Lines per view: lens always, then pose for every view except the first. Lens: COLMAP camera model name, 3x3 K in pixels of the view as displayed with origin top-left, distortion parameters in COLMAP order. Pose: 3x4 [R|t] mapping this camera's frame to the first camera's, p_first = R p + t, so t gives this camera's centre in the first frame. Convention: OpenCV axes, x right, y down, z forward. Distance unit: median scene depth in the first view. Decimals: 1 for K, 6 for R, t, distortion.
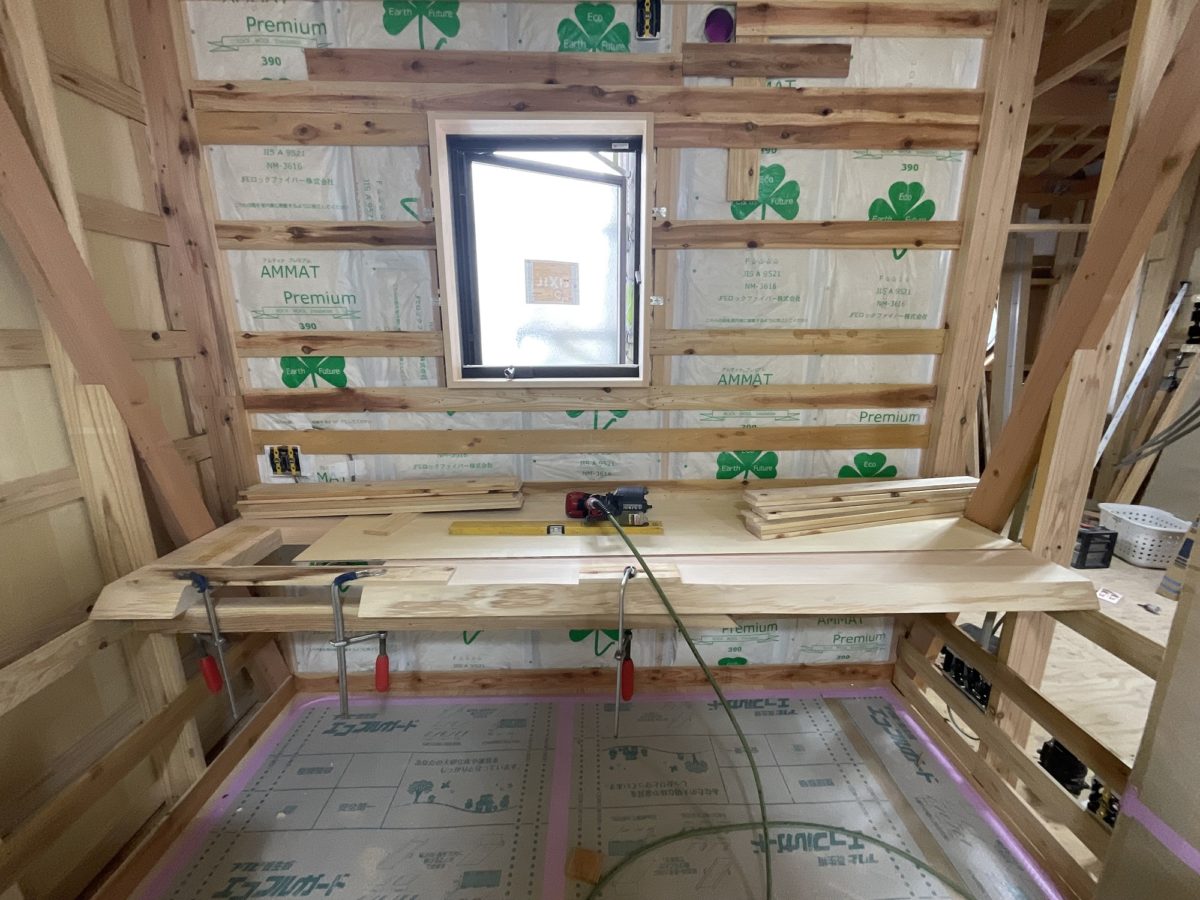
lens RADIAL K [[486.1, 0, 604.0], [0, 486.1, 451.3], [0, 0, 1]] dist [-0.001772, -0.000089]
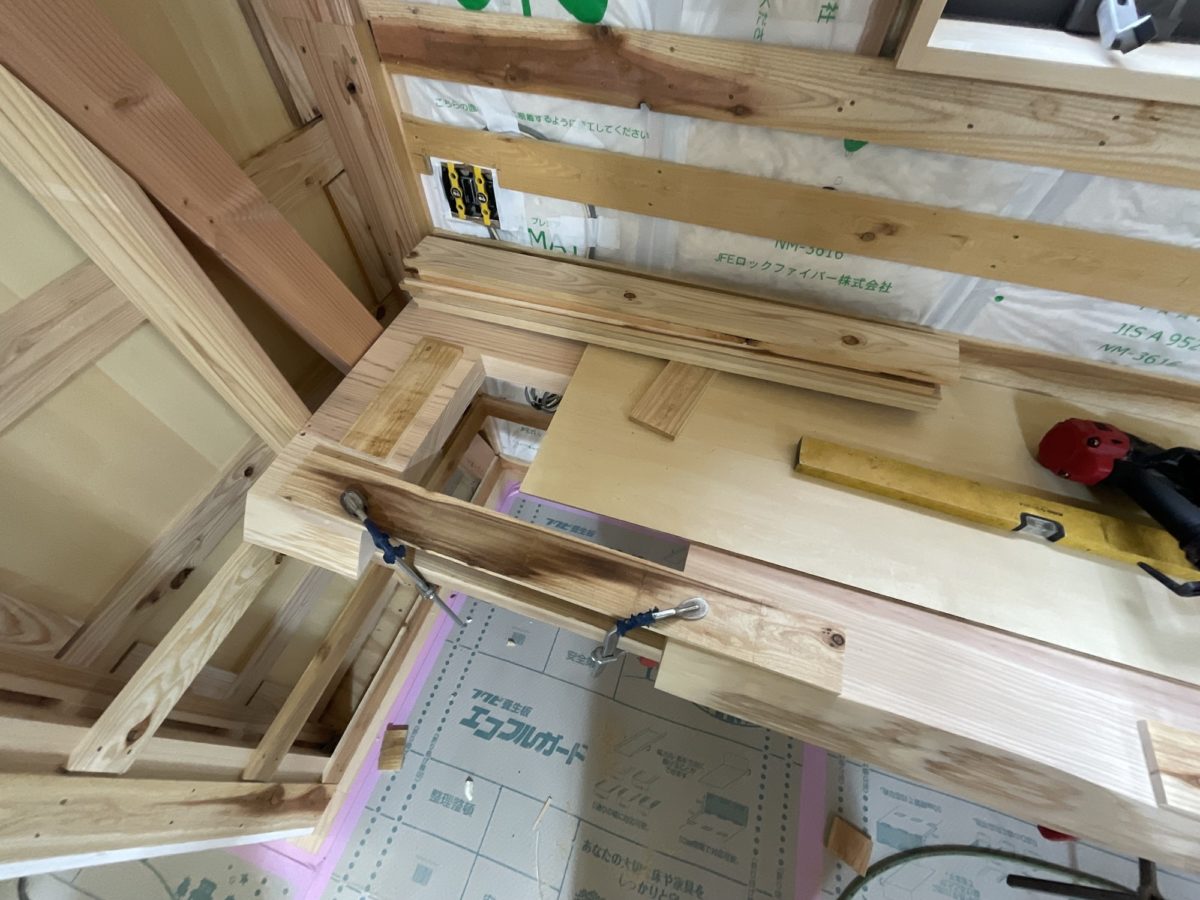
lens RADIAL K [[486.1, 0, 602.6], [0, 486.1, 452.7], [0, 0, 1]] dist [-0.001772, -0.000089]
pose [[0.945388, 0.274208, -0.176213, -0.369275], [-0.087366, 0.734015, 0.673491, -0.139517], [0.314020, -0.621315, 0.717885, 0.521186]]
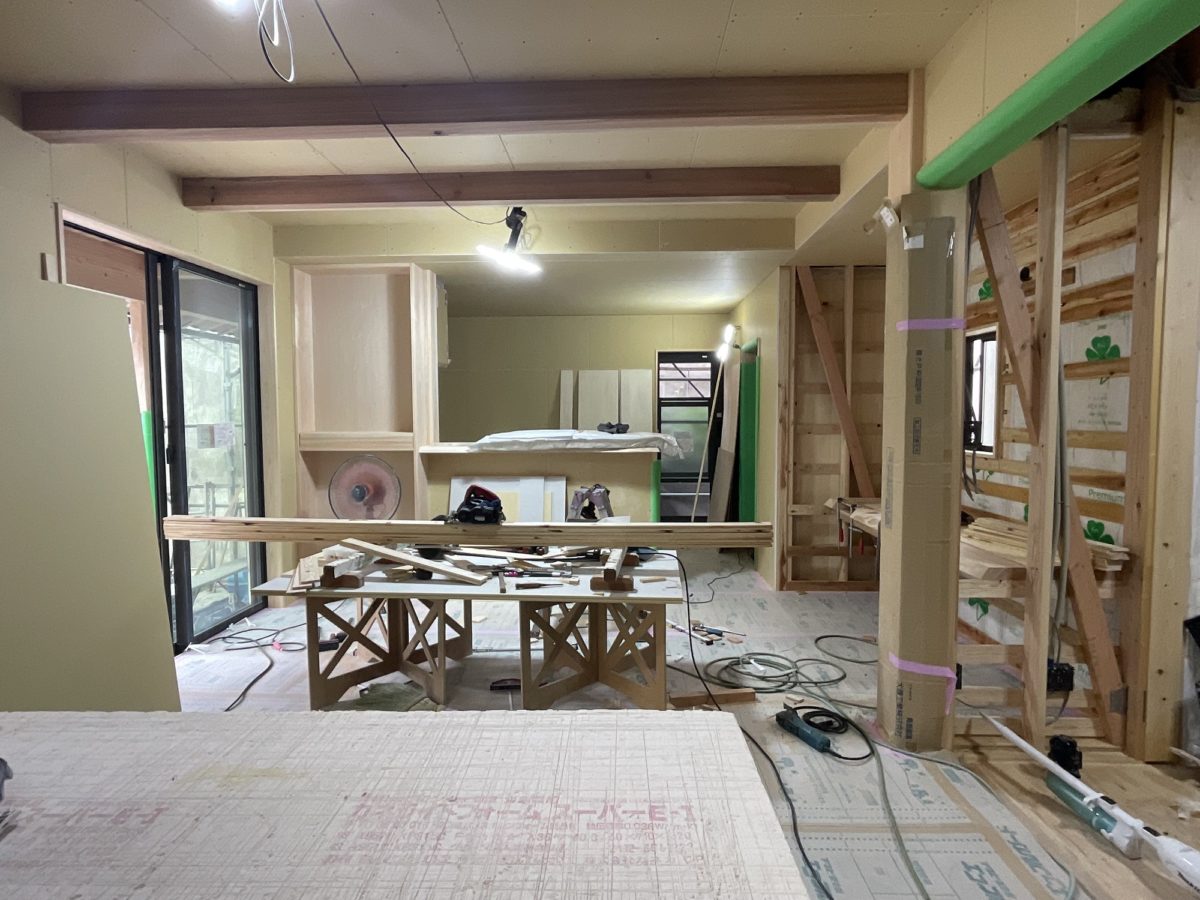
lens RADIAL K [[632.0, 0, 602.9], [0, 632.0, 447.0], [0, 0, 1]] dist [0.001668, 0.001141]
pose [[-0.069723, 0.055911, -0.995998, 2.492197], [-0.233789, 0.969706, 0.070802, -0.001580], [0.969784, 0.237790, -0.054540, -0.281562]]
